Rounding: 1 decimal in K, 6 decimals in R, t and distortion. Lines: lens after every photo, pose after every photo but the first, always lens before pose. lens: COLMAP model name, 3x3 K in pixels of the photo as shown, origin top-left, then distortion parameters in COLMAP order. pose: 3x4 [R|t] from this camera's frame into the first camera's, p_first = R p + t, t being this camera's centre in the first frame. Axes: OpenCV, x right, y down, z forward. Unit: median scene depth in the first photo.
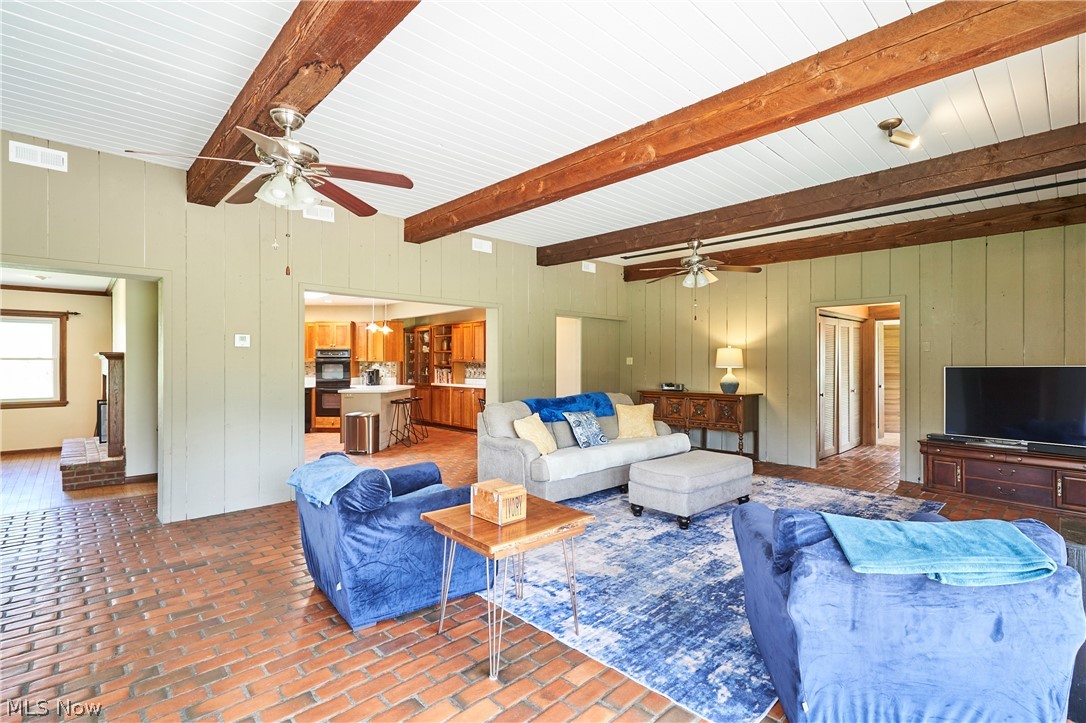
lens RADIAL K [[507.5, 0, 545.3], [0, 507.5, 357.3], [0, 0, 1]] dist [-0.001478, -0.000919]
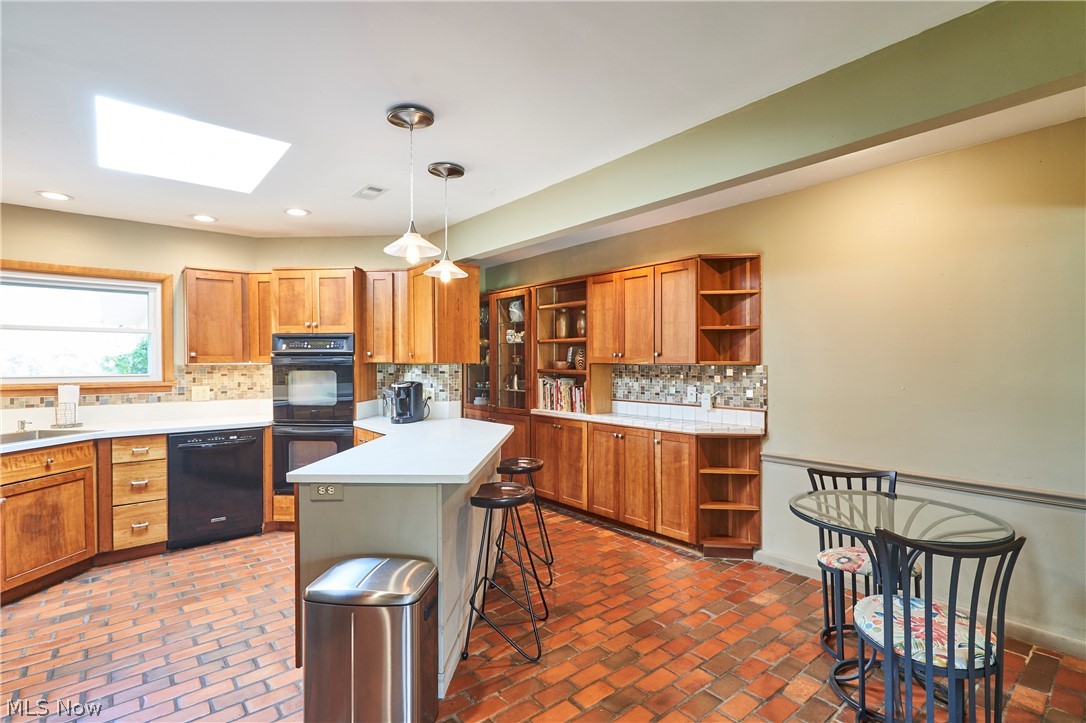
lens RADIAL K [[507.5, 0, 545.2], [0, 507.5, 367.1], [0, 0, 1]] dist [-0.001478, -0.000919]
pose [[0.998531, -0.000197, -0.054174, -0.195486], [0.001527, 0.999698, 0.024511, 0.001242], [0.054153, -0.024558, 0.998231, 0.565808]]
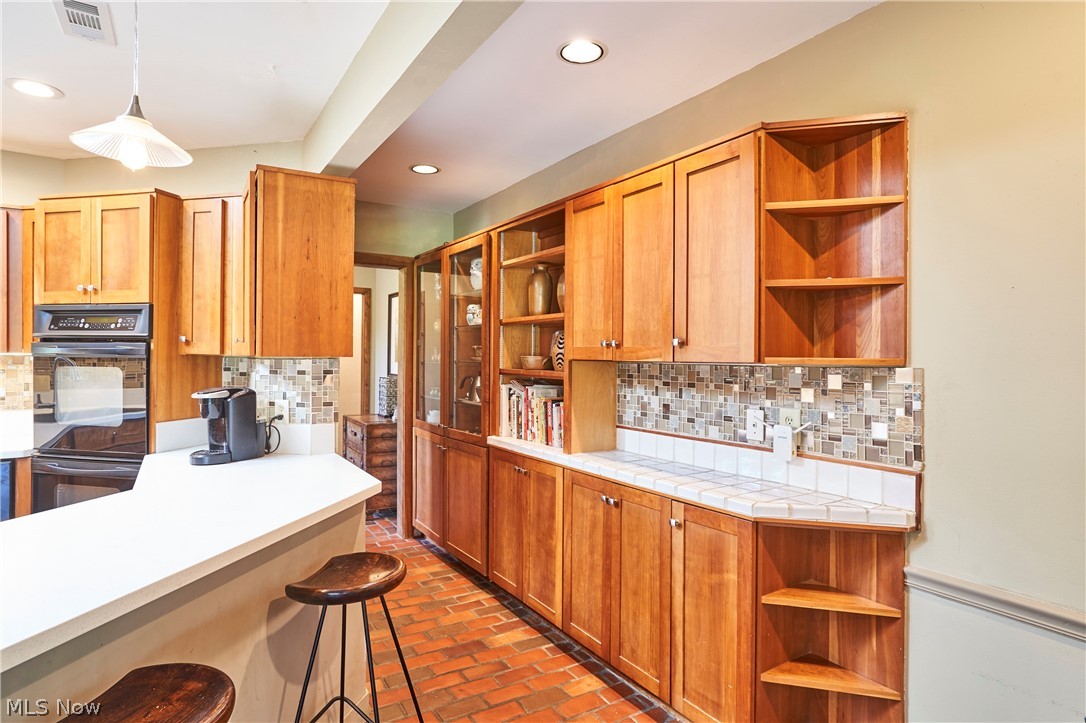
lens RADIAL K [[591.8, 0, 544.4], [0, 591.8, 356.7], [0, 0, 1]] dist [-0.019586, 0.002501]
pose [[0.981900, 0.009410, -0.189164, -0.141116], [-0.007294, 0.999903, 0.011882, 0.004086], [0.189258, -0.010287, 0.981874, 0.725065]]
